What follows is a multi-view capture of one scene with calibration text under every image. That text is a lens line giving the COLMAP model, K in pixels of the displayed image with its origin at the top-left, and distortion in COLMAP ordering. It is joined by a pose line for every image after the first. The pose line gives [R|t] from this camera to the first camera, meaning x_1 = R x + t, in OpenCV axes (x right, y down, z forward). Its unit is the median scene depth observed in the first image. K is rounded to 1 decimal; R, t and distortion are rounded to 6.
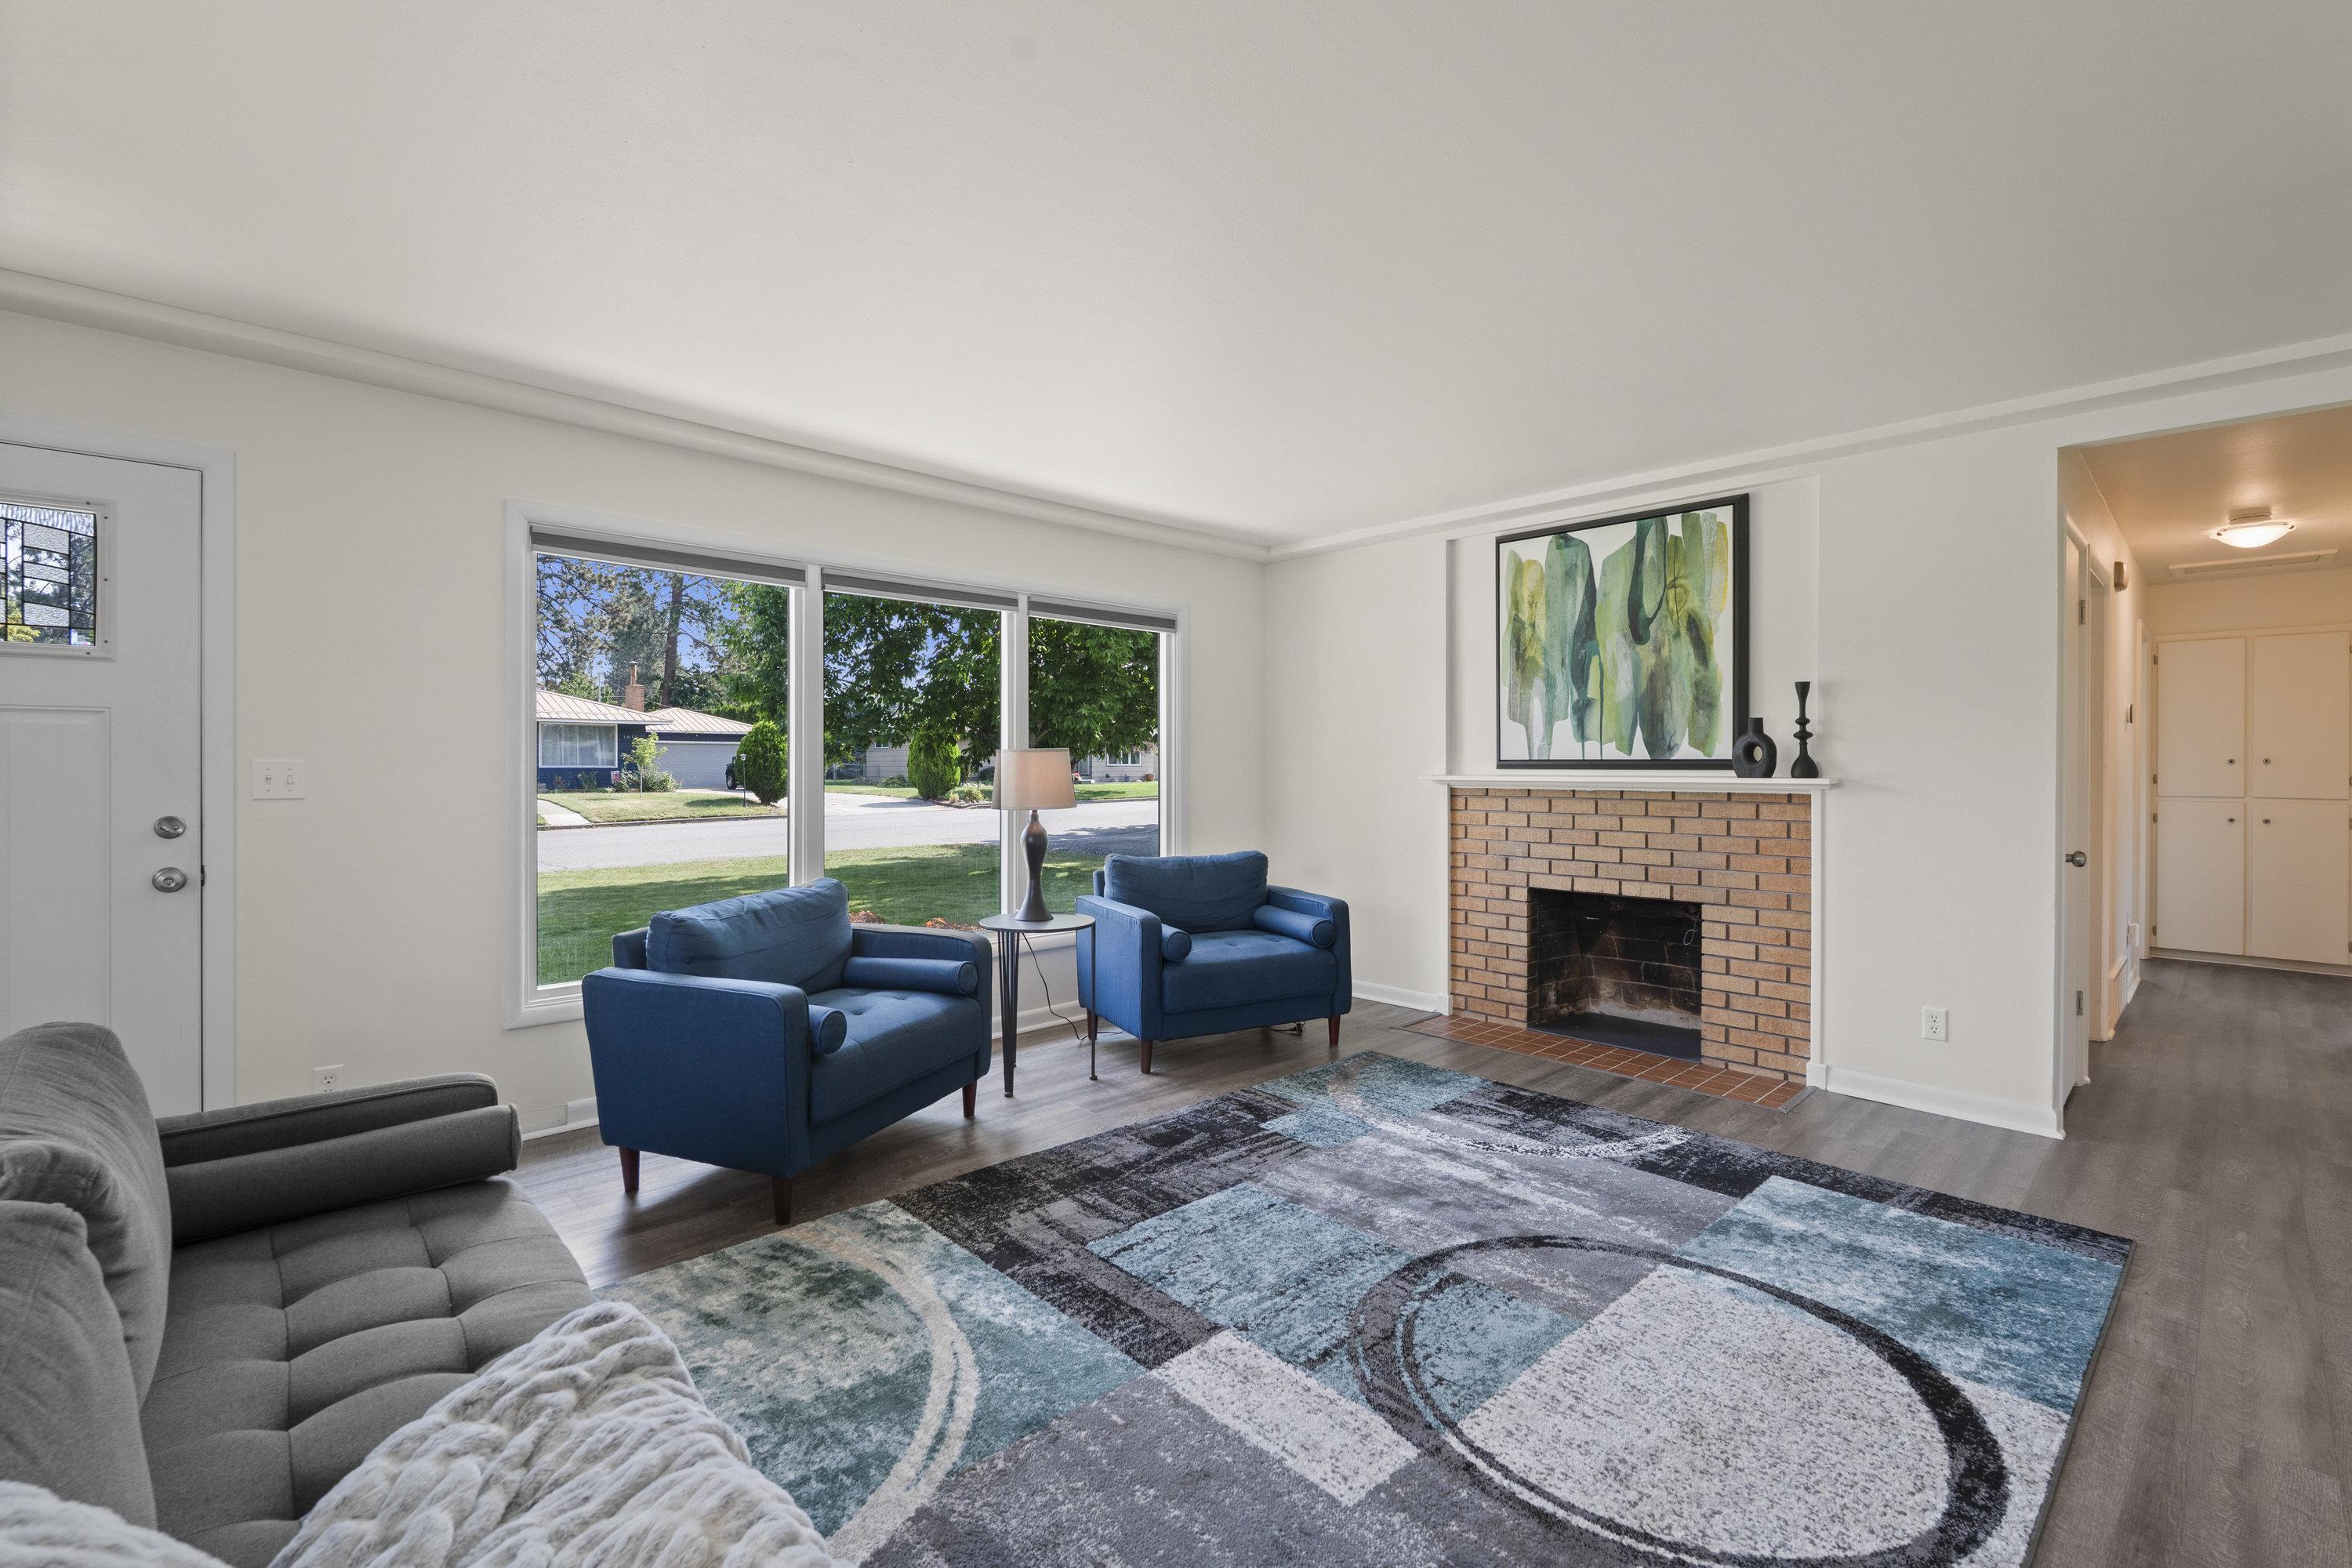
lens RADIAL K [[1028.1, 0, 1173.1], [0, 1028.1, 765.3], [0, 0, 1]] dist [-0.004033, 0.000554]
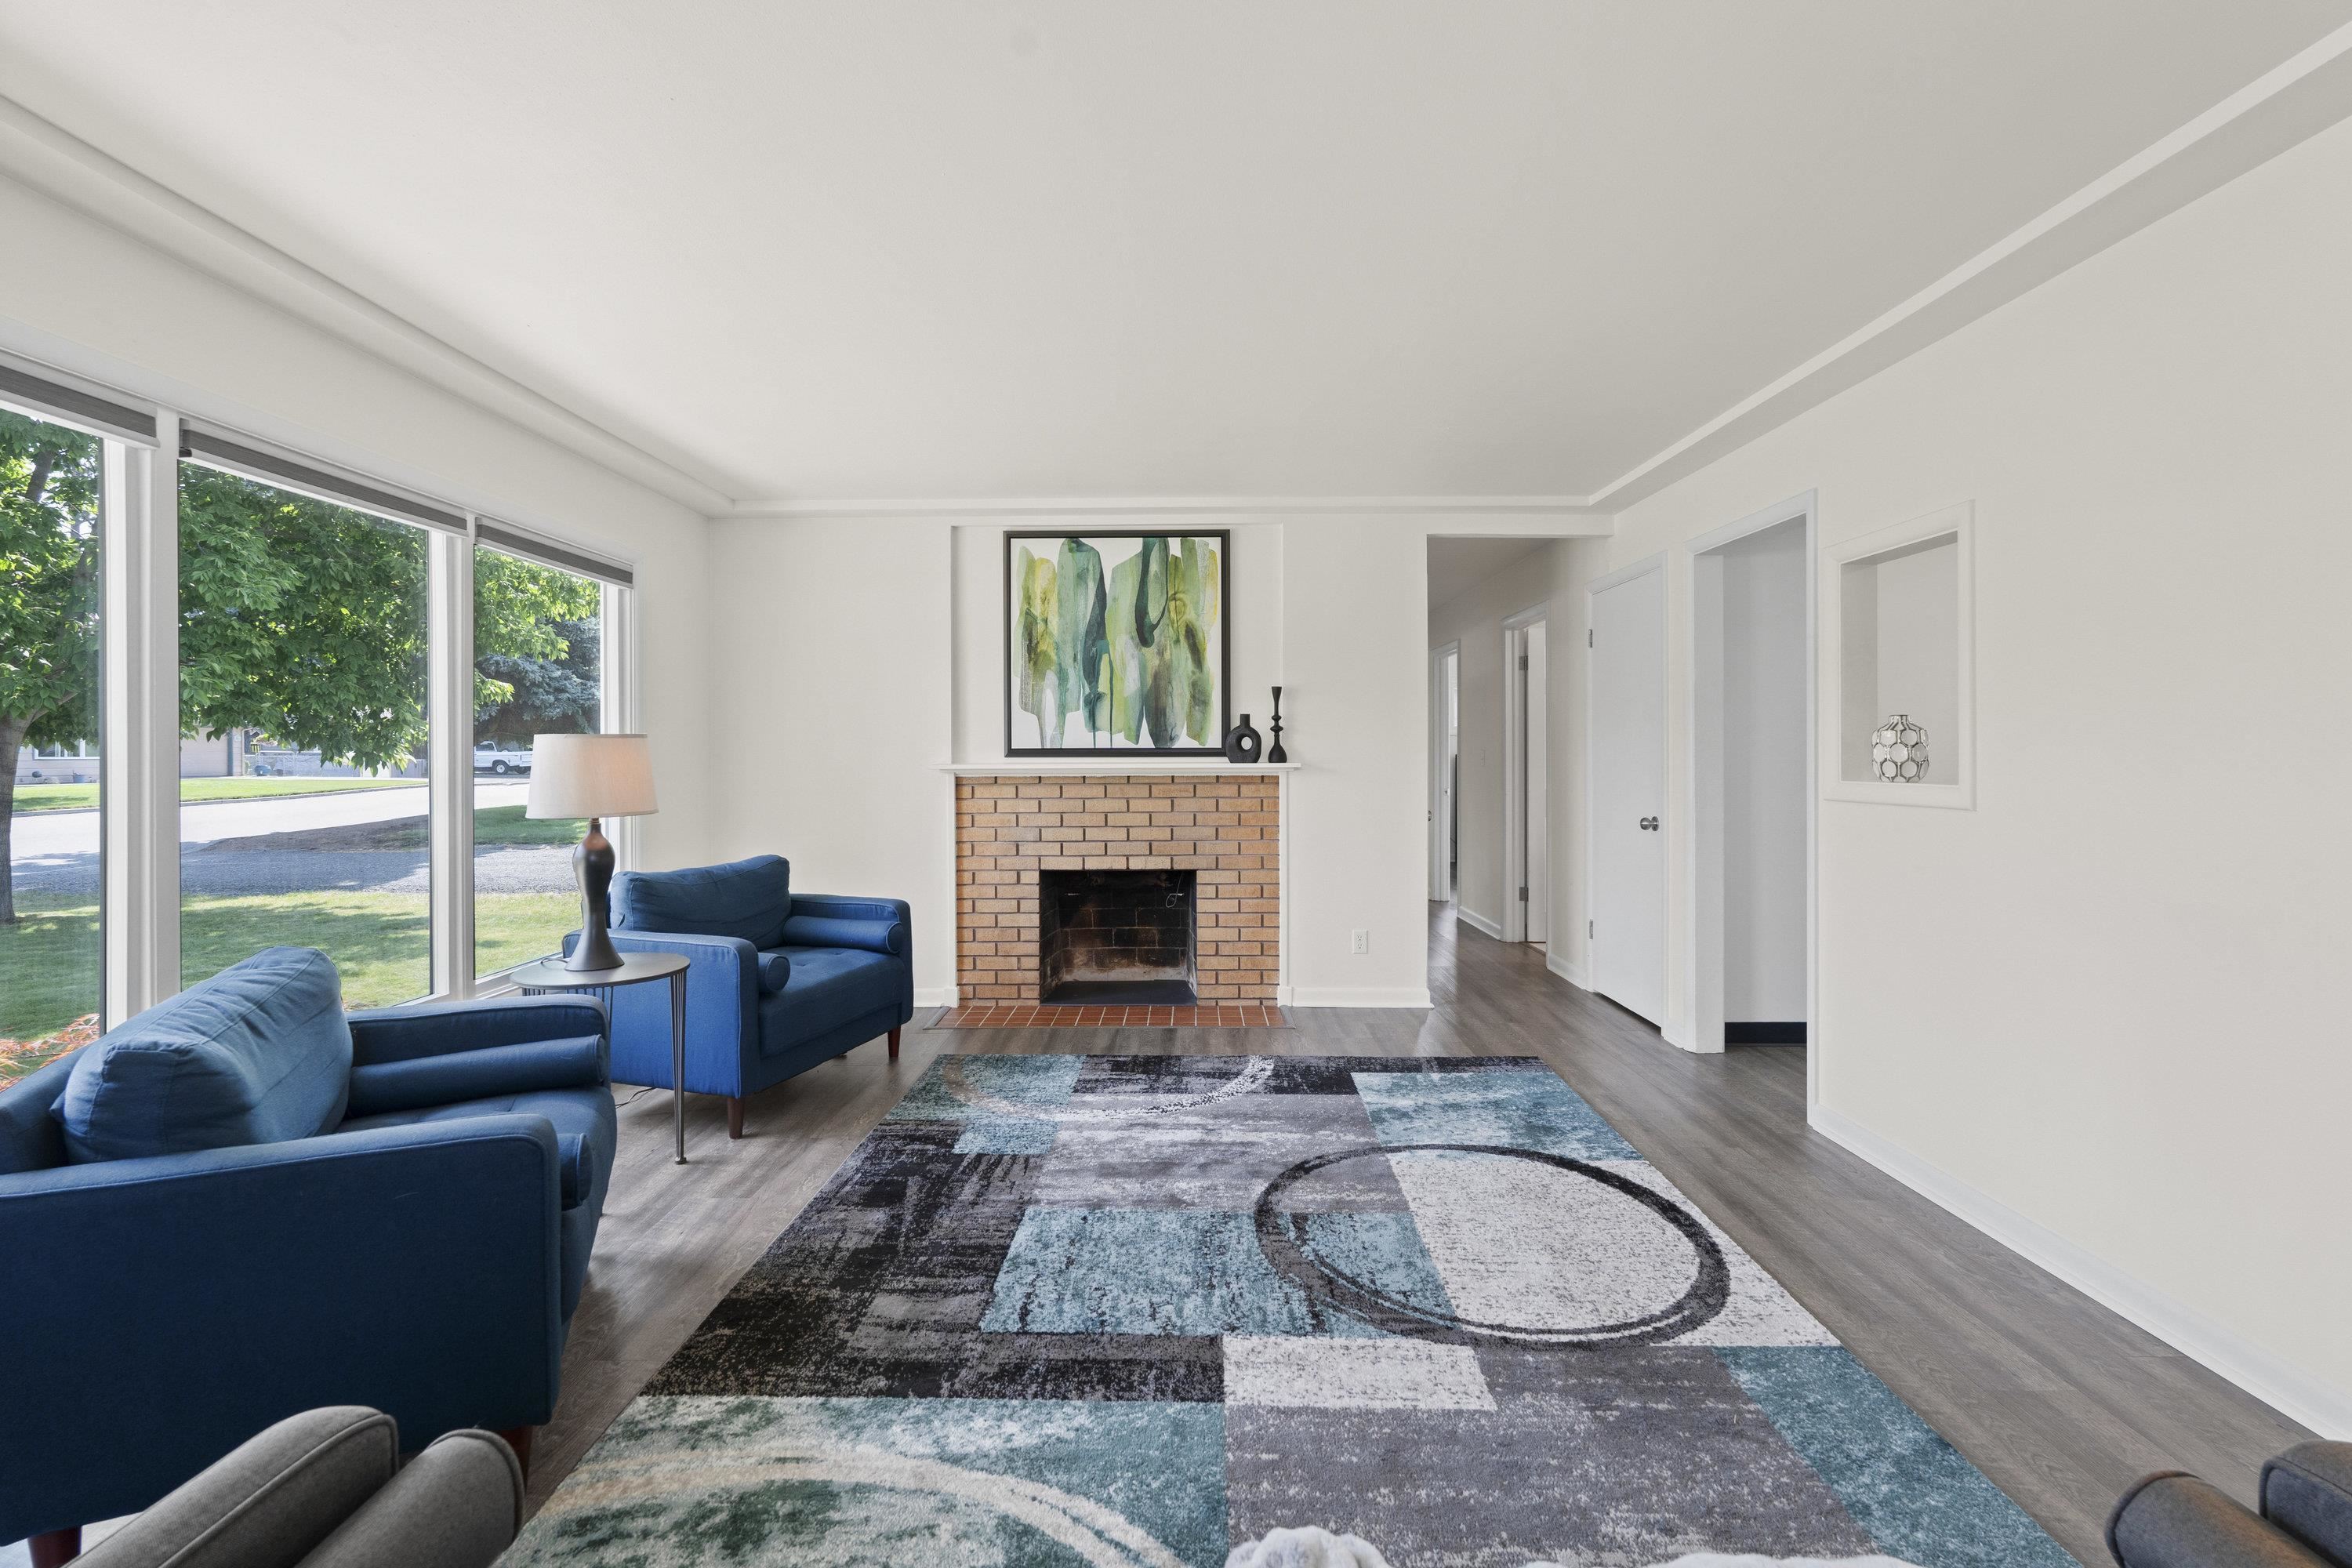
lens RADIAL K [[1037.5, 0, 1172.0], [0, 1037.5, 752.9], [0, 0, 1]] dist [-0.004186, 0.000495]
pose [[0.697062, -0.003028, 0.717005, -0.402989], [0.004221, 0.999991, 0.000119, -0.000466], [-0.716998, 0.002943, 0.697069, 0.208371]]
